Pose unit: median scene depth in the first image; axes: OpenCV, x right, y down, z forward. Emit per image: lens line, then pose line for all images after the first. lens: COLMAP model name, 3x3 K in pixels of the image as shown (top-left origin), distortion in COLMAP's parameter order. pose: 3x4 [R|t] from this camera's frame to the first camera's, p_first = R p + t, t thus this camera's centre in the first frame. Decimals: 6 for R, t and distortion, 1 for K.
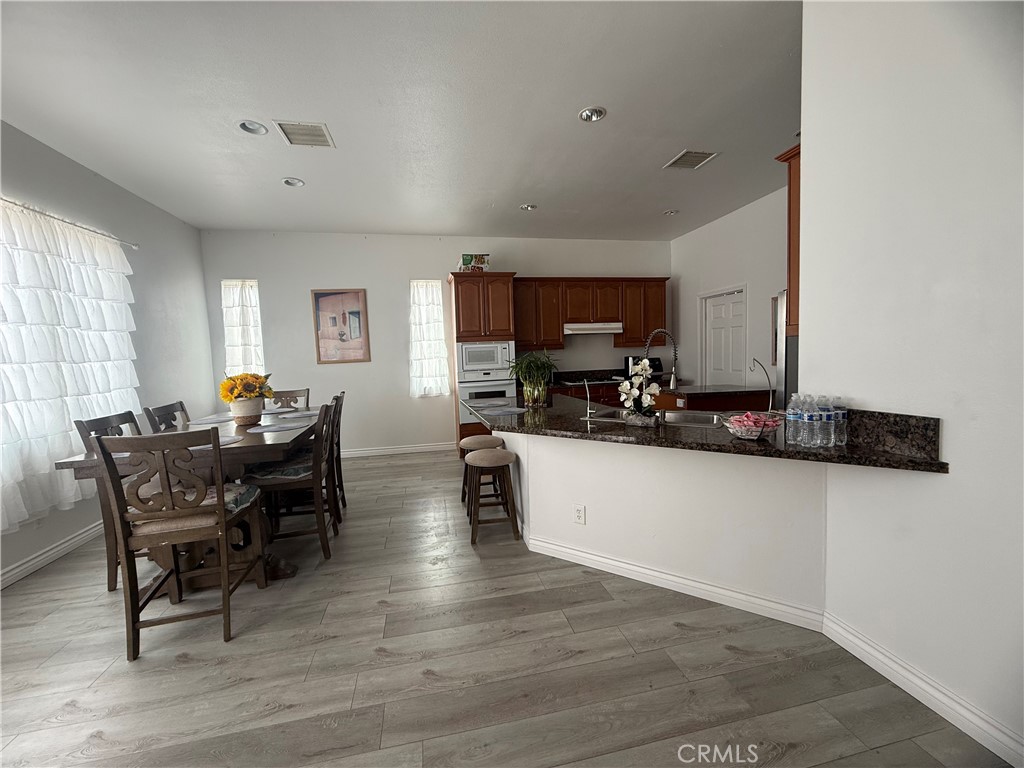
lens RADIAL K [[407.1, 0, 508.3], [0, 407.1, 384.3], [0, 0, 1]] dist [0.000164, -0.000155]
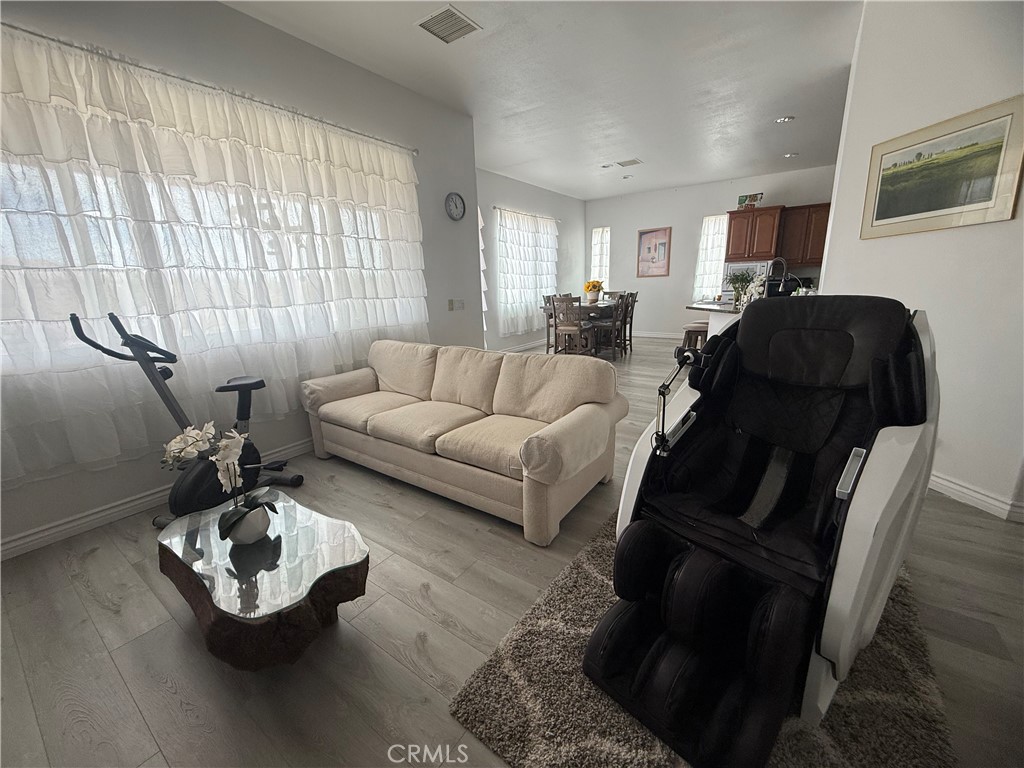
lens RADIAL K [[407.1, 0, 508.3], [0, 407.1, 384.3], [0, 0, 1]] dist [0.000164, -0.000155]
pose [[0.681680, 0.193483, -0.705603, 0.455033], [-0.049263, 0.974349, 0.219583, 0.038302], [0.729990, -0.114925, 0.673726, -0.580620]]
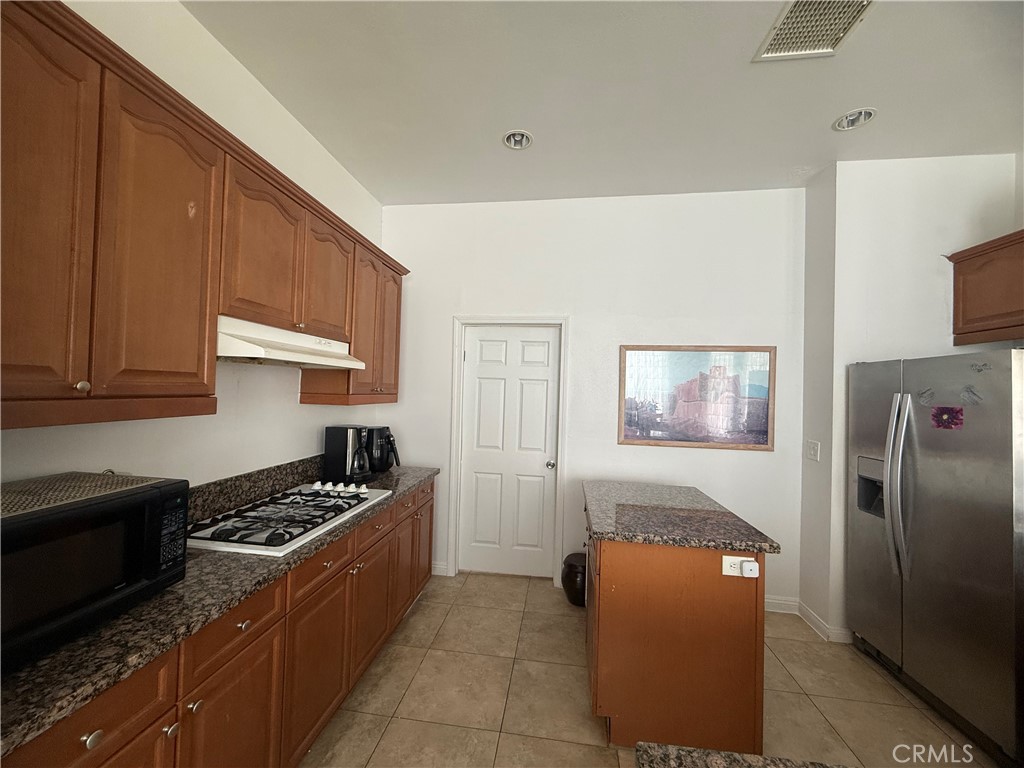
lens RADIAL K [[407.1, 0, 508.3], [0, 407.1, 384.3], [0, 0, 1]] dist [0.000164, -0.000155]
pose [[0.333778, 0.057149, 0.940918, -0.046810], [0.029801, 0.997022, -0.071129, -0.092806], [-0.942180, 0.051782, 0.331081, 0.848856]]
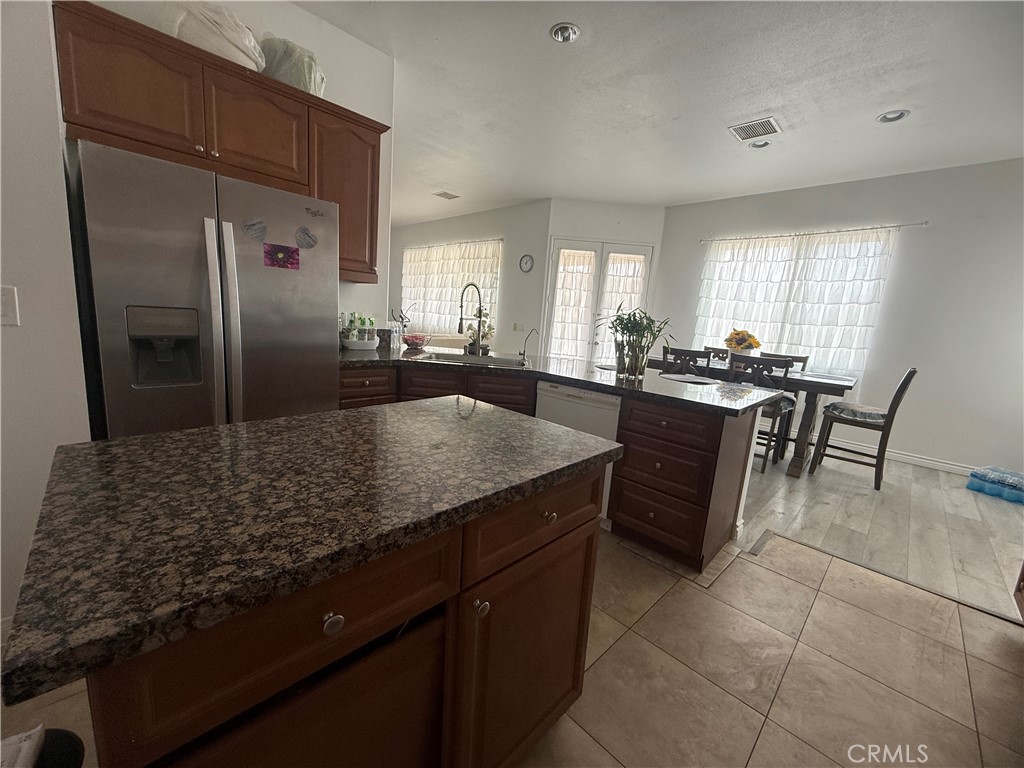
lens RADIAL K [[407.1, 0, 508.3], [0, 407.1, 384.3], [0, 0, 1]] dist [0.000164, -0.000155]
pose [[-0.837051, 0.064163, -0.543349, 0.472642], [-0.085504, 0.965557, 0.245742, -0.073358], [0.540402, 0.252157, -0.802734, 1.035146]]
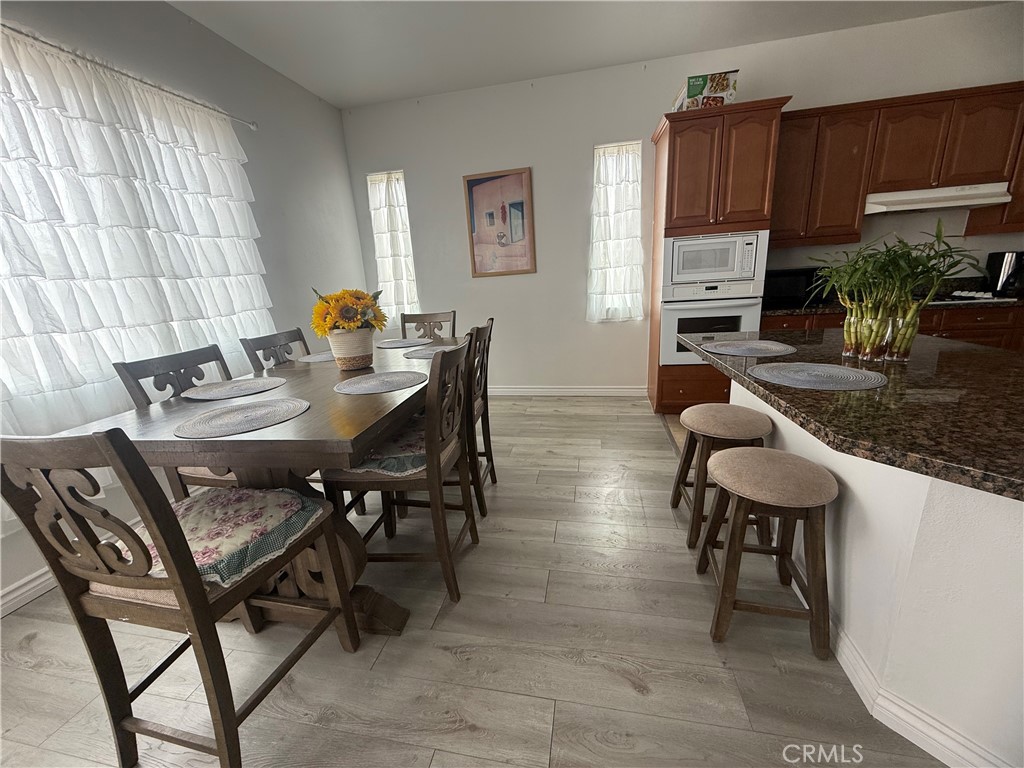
lens RADIAL K [[407.1, 0, 508.3], [0, 407.1, 384.3], [0, 0, 1]] dist [0.000164, -0.000155]
pose [[0.918652, 0.081924, -0.386480, -0.088360], [-0.002327, 0.979368, 0.202070, -0.007106], [0.395061, -0.184733, 0.899889, 0.296502]]
